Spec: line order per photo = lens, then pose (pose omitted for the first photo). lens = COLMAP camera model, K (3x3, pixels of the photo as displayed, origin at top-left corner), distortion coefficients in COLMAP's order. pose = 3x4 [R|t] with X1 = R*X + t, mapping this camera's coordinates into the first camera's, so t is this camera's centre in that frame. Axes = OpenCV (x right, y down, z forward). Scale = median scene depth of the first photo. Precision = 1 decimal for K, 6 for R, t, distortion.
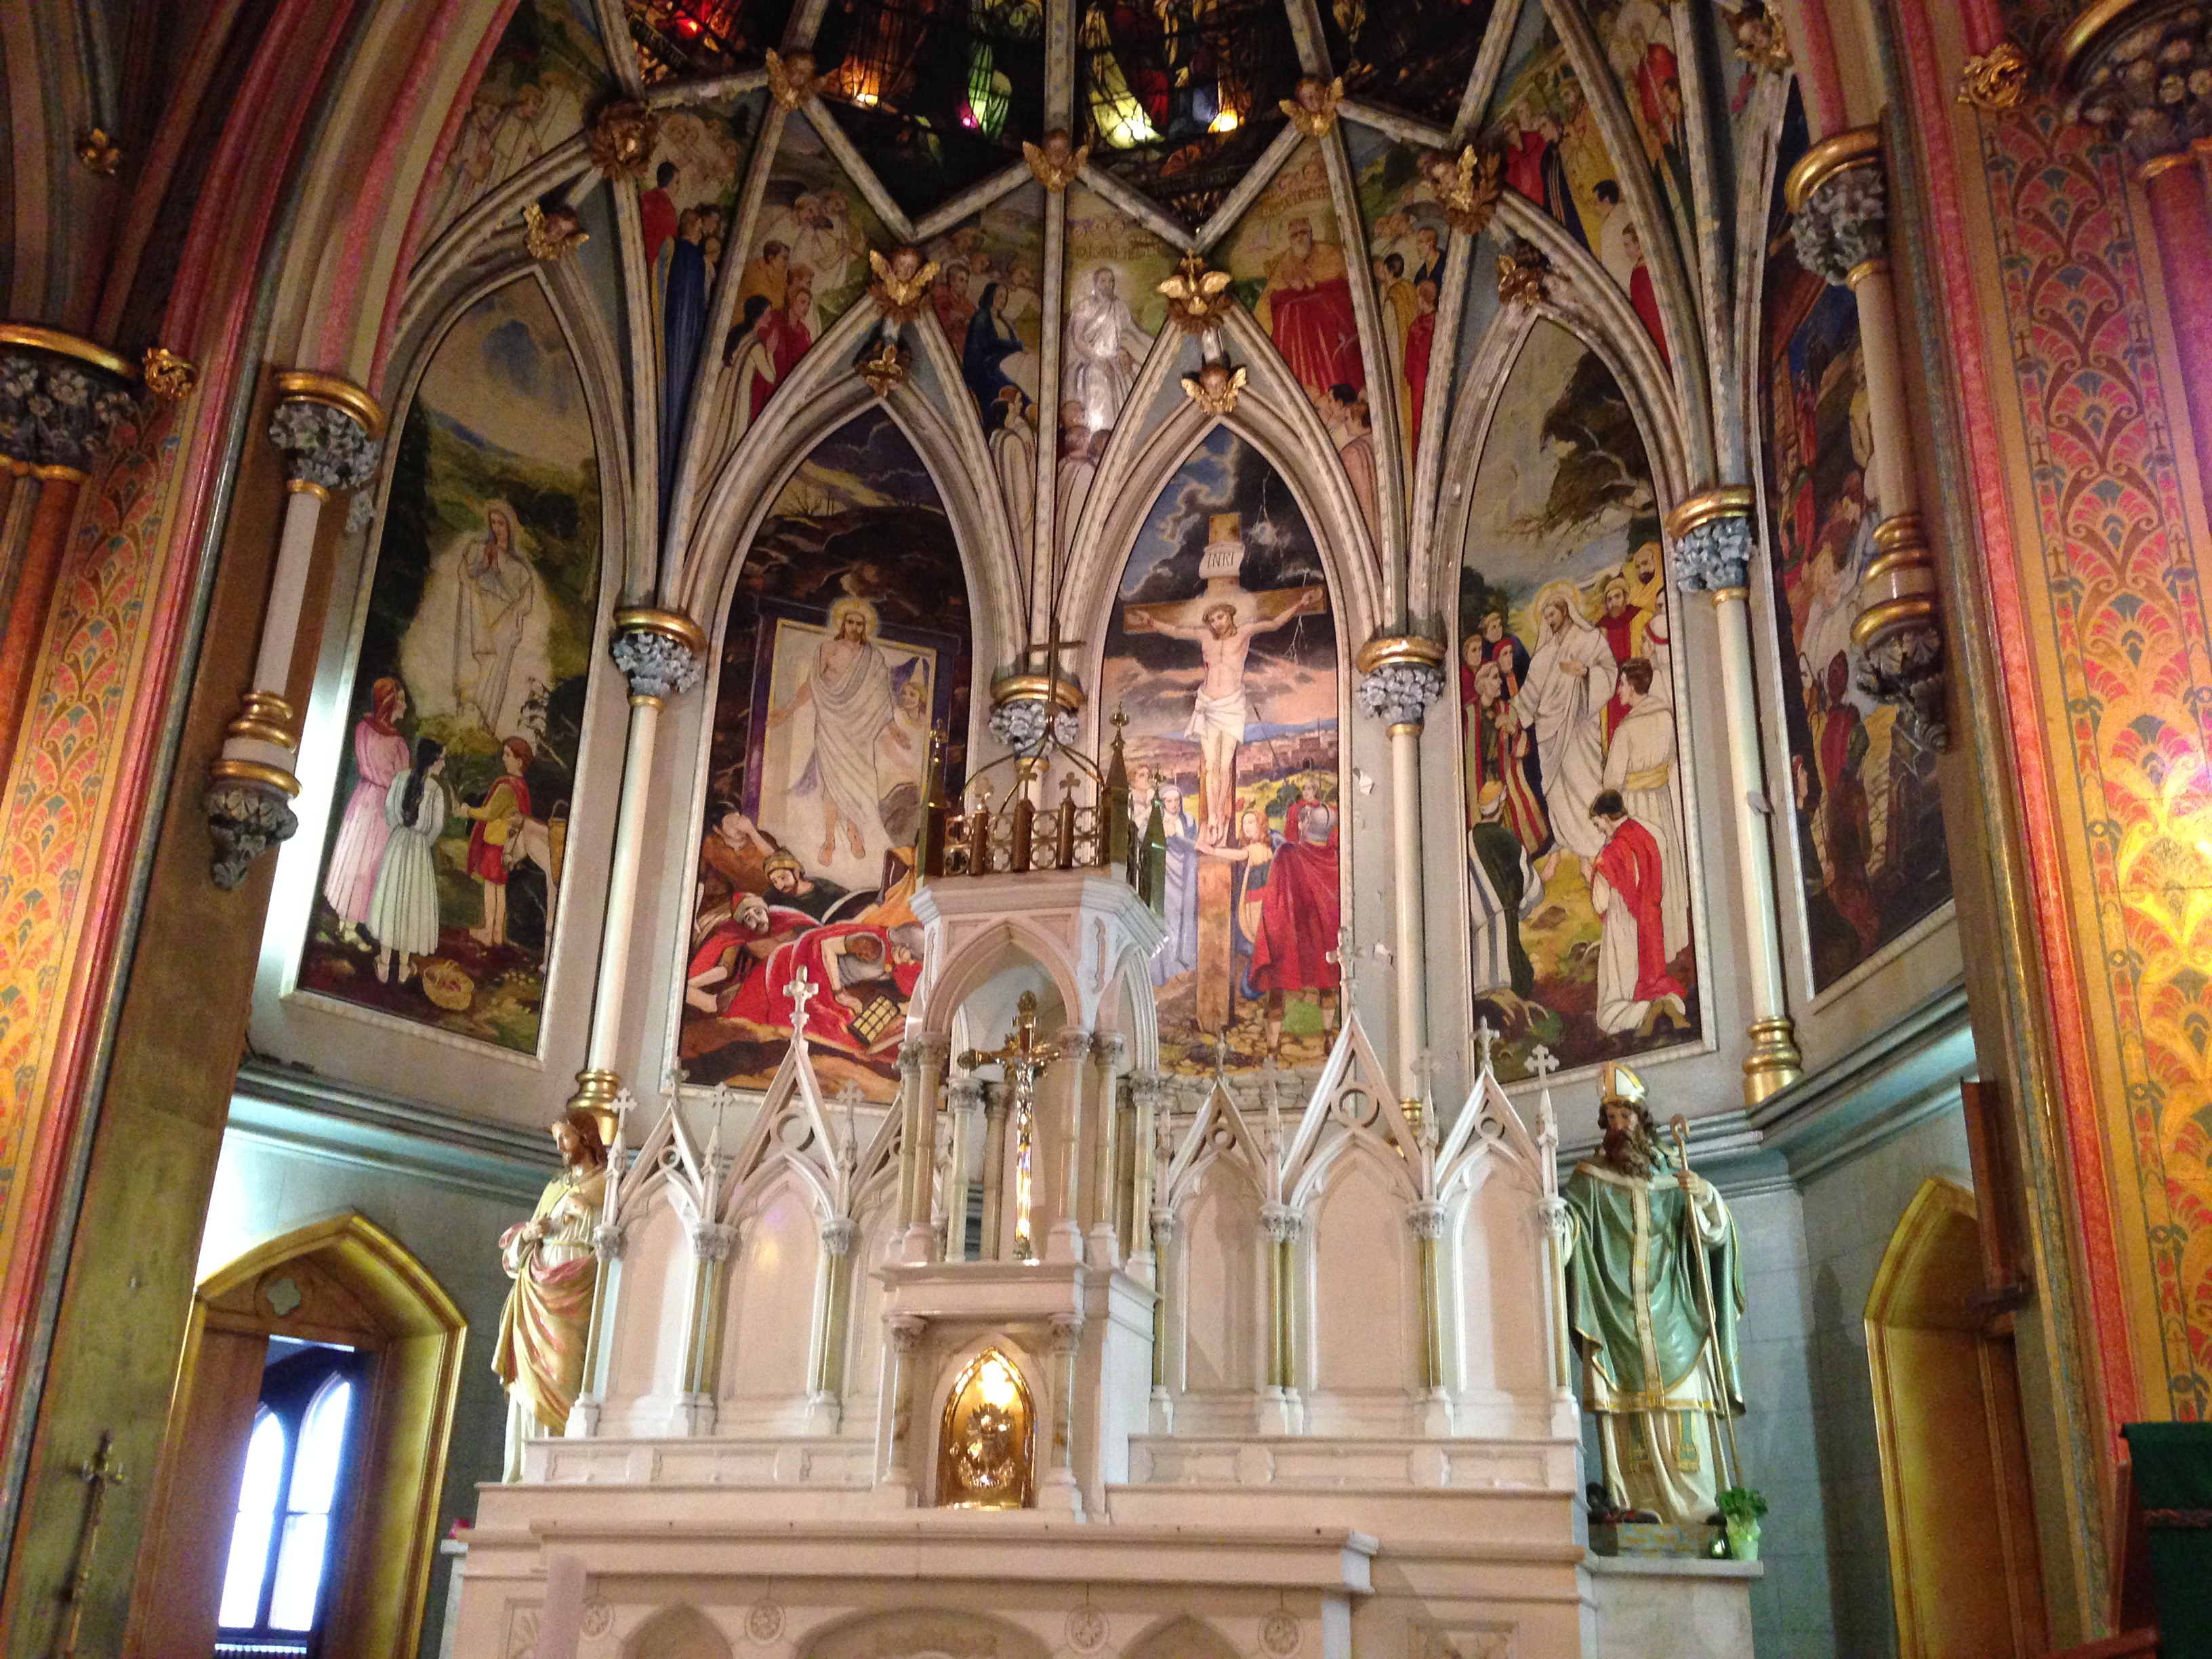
lens RADIAL K [[2055.5, 0, 1106.0], [0, 2055.5, 829.5], [0, 0, 1]] dist [0.052867, 0.006834]
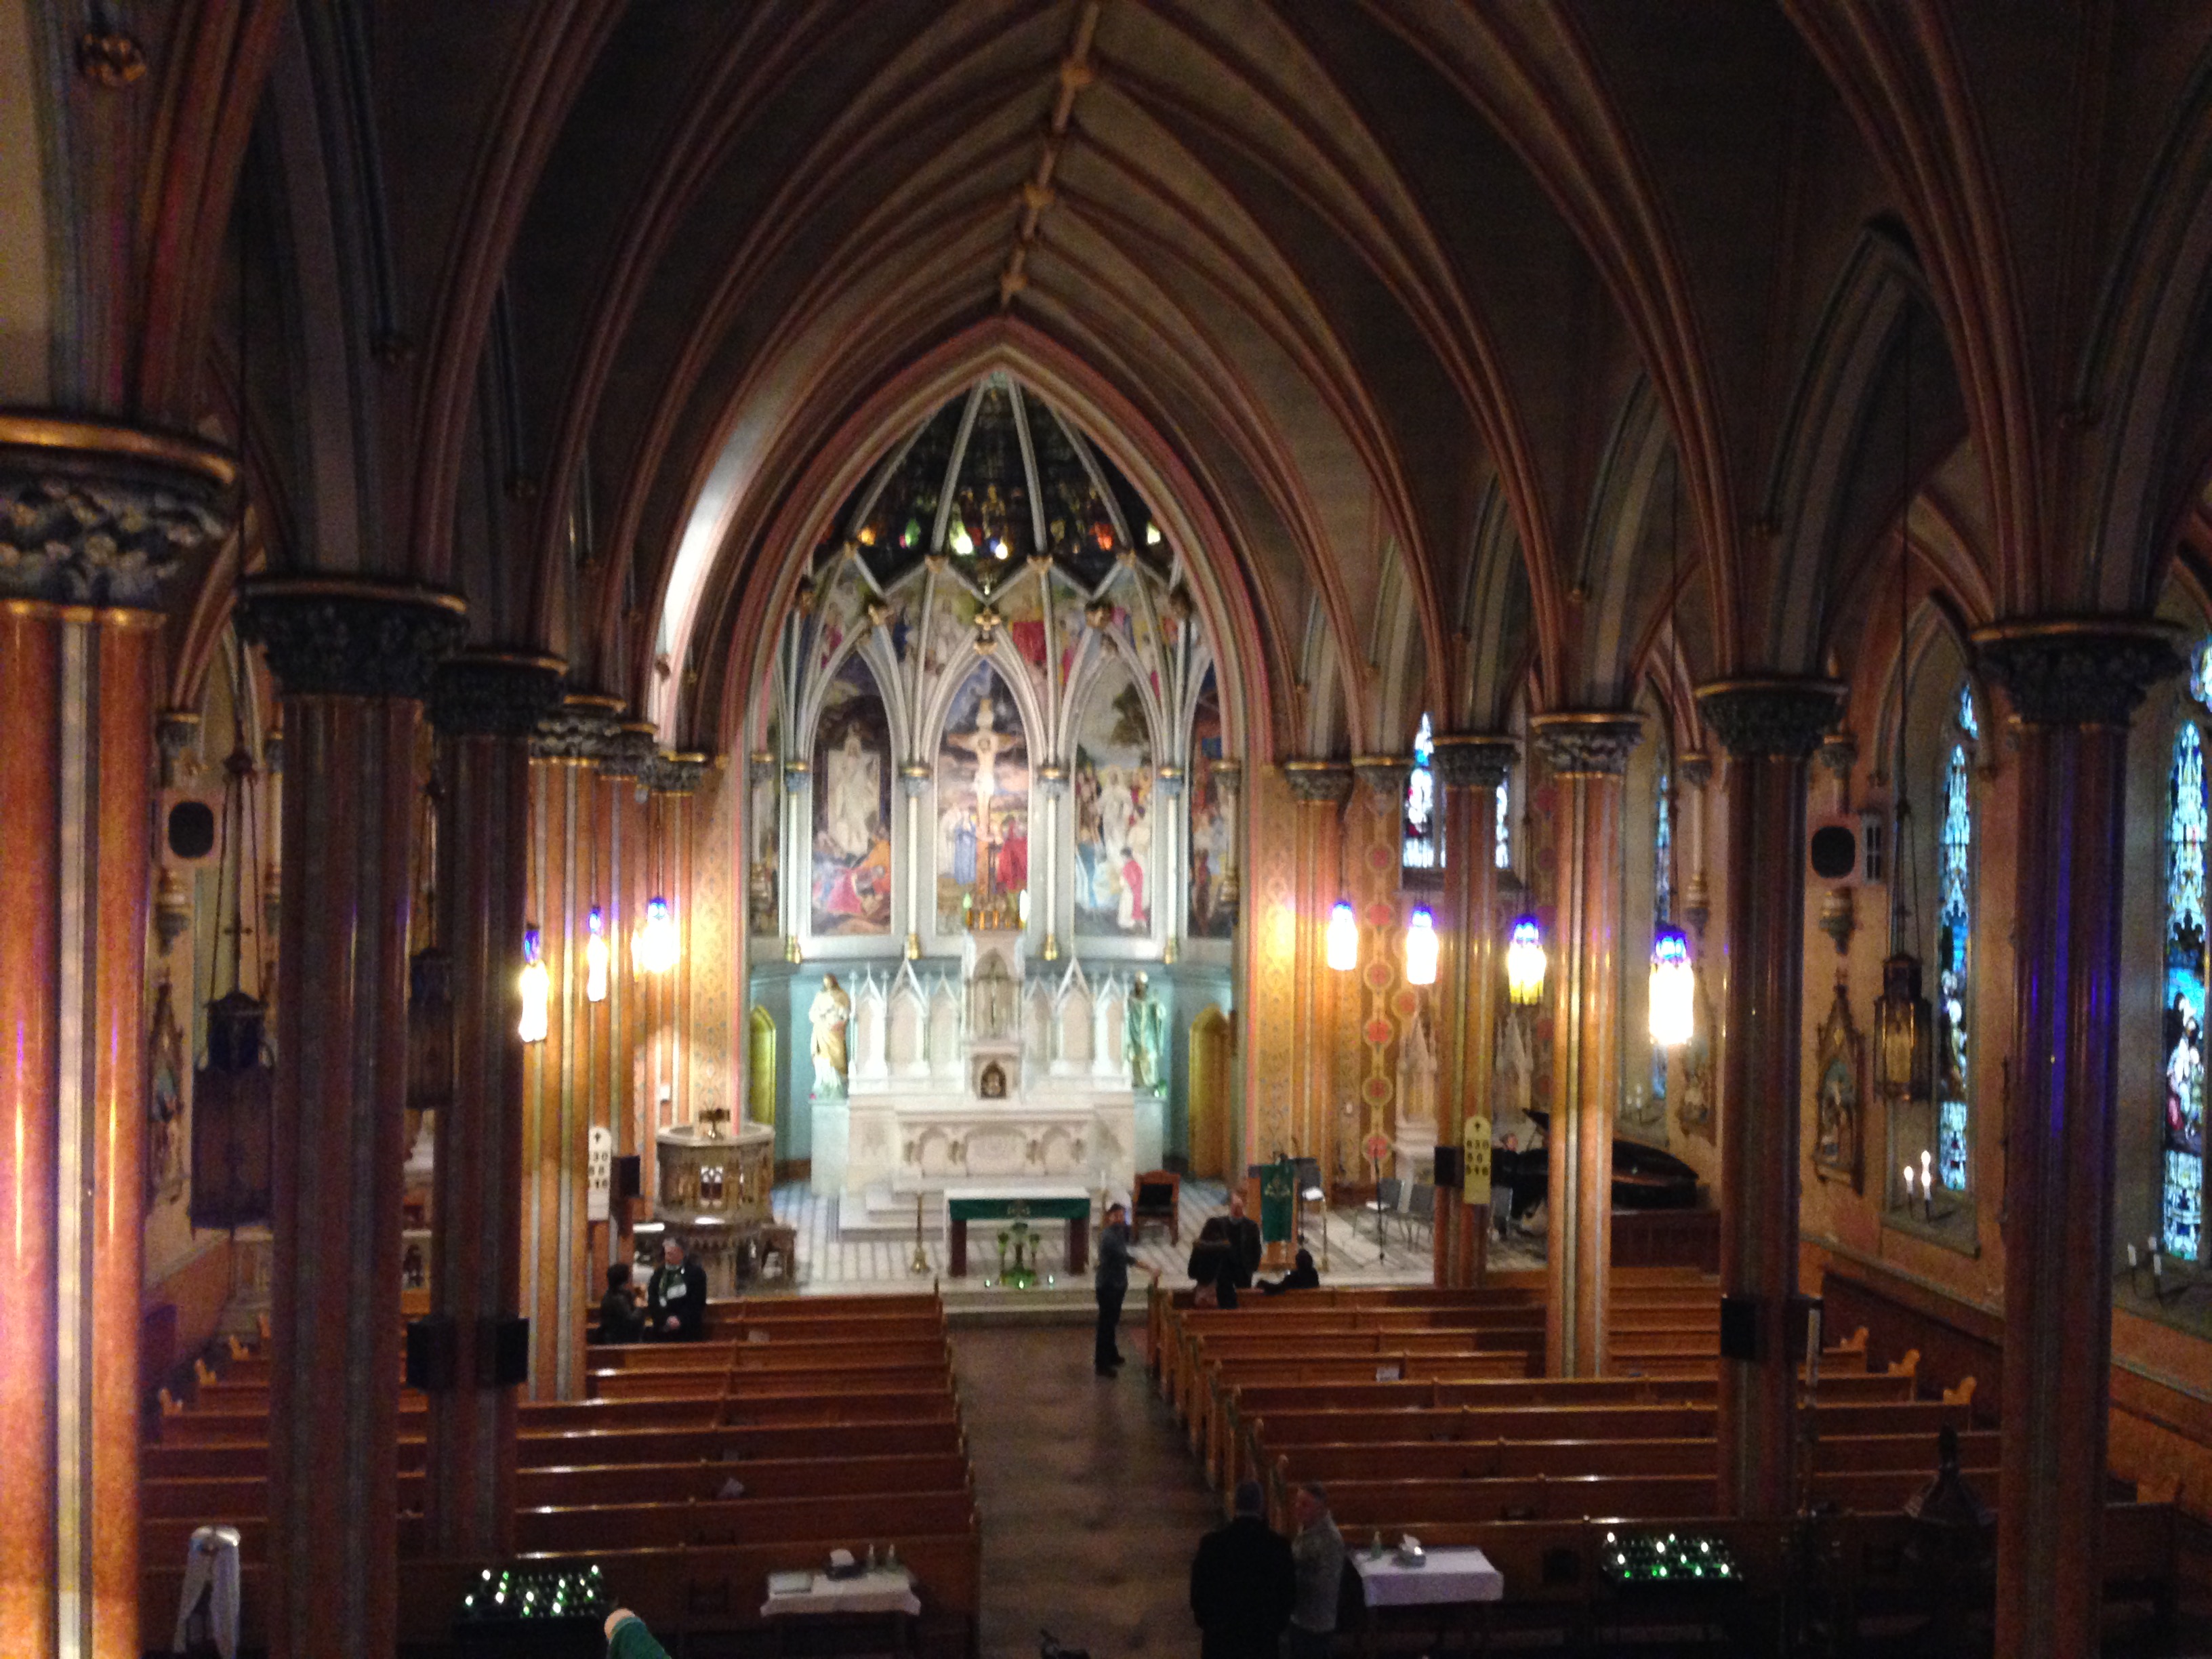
lens RADIAL K [[2055.5, 0, 1106.0], [0, 2055.5, 829.5], [0, 0, 1]] dist [0.052867, 0.006834]
pose [[0.926488, -0.007878, 0.376242, -0.829960], [-0.121157, 0.940306, 0.318034, -0.894783], [-0.356288, -0.340239, 0.870228, -1.461221]]
